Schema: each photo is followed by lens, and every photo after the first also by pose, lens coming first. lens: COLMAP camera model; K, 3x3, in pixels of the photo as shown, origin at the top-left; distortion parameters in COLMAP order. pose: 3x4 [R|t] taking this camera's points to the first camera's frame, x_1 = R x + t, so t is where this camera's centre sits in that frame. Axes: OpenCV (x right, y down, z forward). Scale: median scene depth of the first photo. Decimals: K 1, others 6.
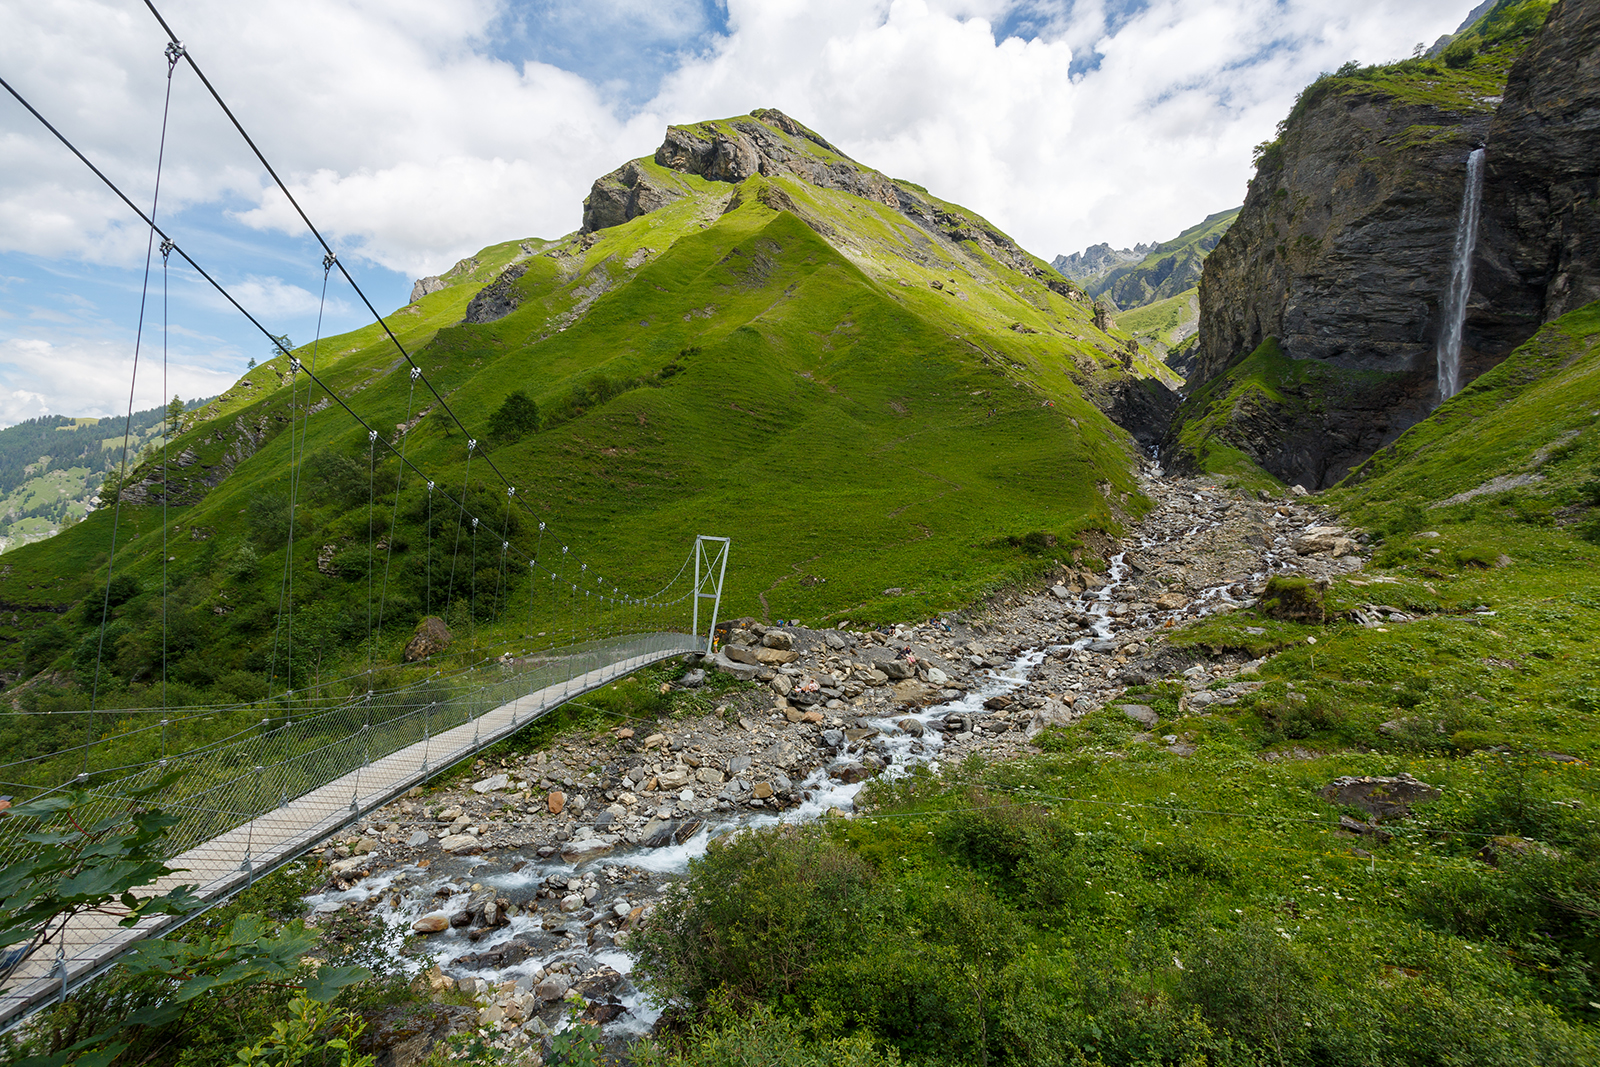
lens RADIAL K [[757.4, 0, 797.9], [0, 757.4, 531.8], [0, 0, 1]] dist [-0.028859, 0.019502]
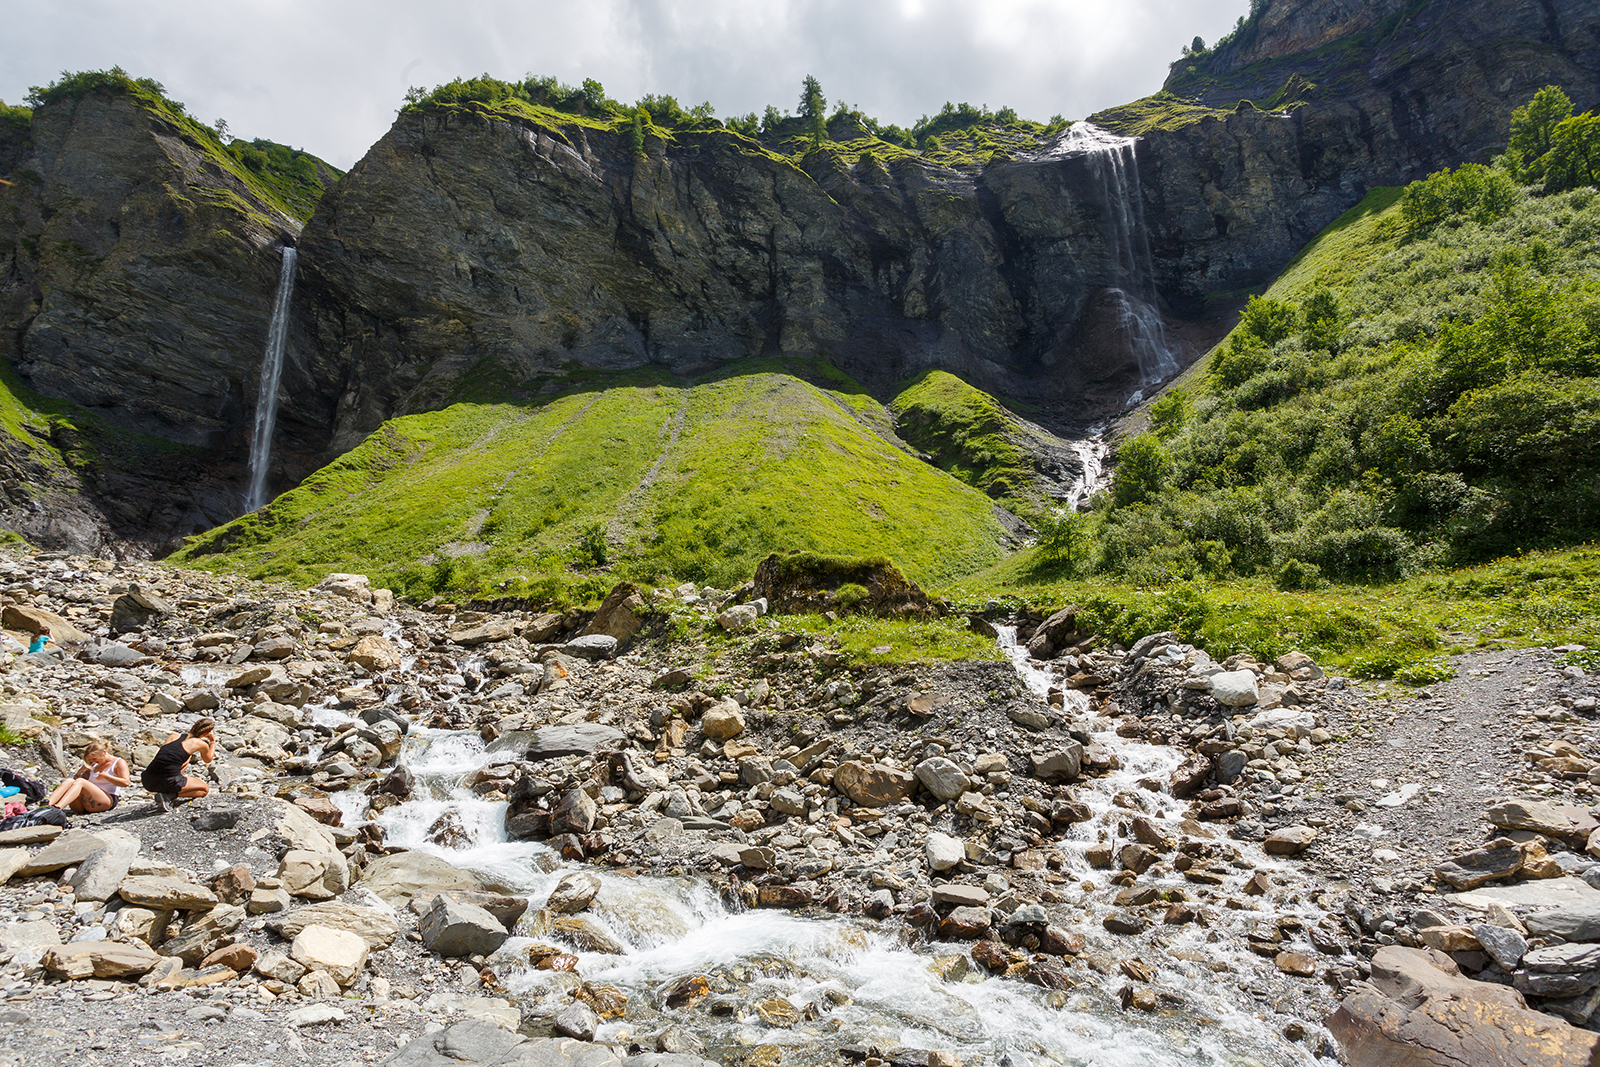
lens RADIAL K [[757.4, 0, 790.7], [0, 757.4, 530.5], [0, 0, 1]] dist [-0.028859, 0.019502]
pose [[0.064458, 0.154497, 0.985888, 0.024873], [0.033452, 0.987053, -0.156866, 0.036404], [-0.997360, 0.043091, 0.058456, 0.275996]]
